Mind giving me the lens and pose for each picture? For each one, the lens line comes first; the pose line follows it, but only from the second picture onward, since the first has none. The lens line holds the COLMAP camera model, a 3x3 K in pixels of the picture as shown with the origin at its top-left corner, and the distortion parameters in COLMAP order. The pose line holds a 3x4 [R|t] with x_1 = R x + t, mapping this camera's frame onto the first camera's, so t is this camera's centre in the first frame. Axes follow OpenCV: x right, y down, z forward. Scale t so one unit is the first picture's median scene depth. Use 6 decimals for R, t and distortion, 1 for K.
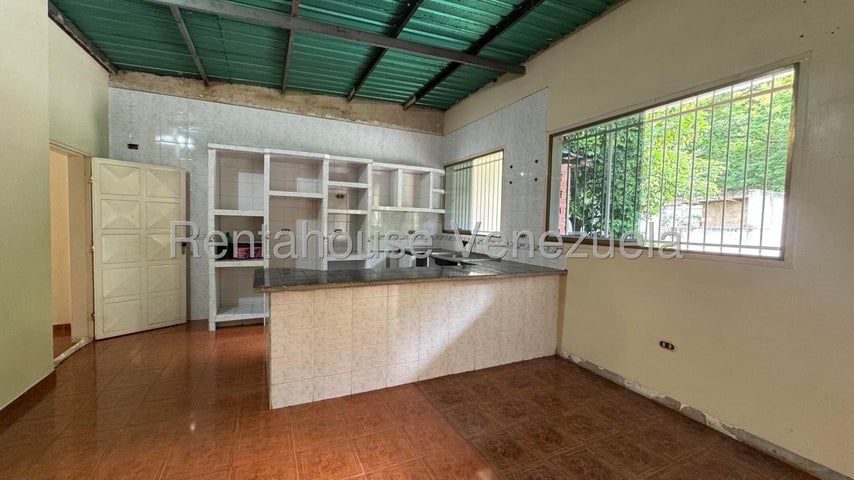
lens RADIAL K [[341.7, 0, 426.1], [0, 341.7, 236.4], [0, 0, 1]] dist [-0.001997, -0.000251]
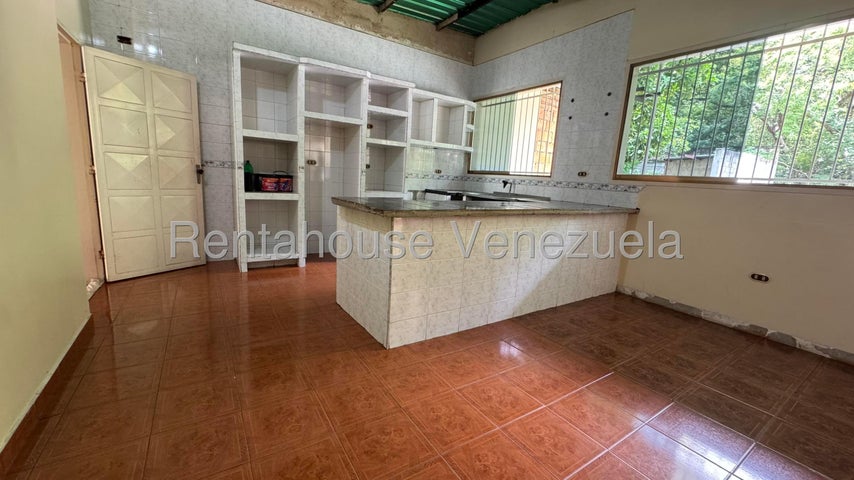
lens RADIAL K [[341.7, 0, 426.1], [0, 341.7, 236.4], [0, 0, 1]] dist [-0.001997, -0.000251]
pose [[0.989869, 0.010181, 0.141616, -0.286992], [-0.029696, 0.990211, 0.136383, 0.052006], [-0.138841, -0.139207, 0.980482, 0.085884]]
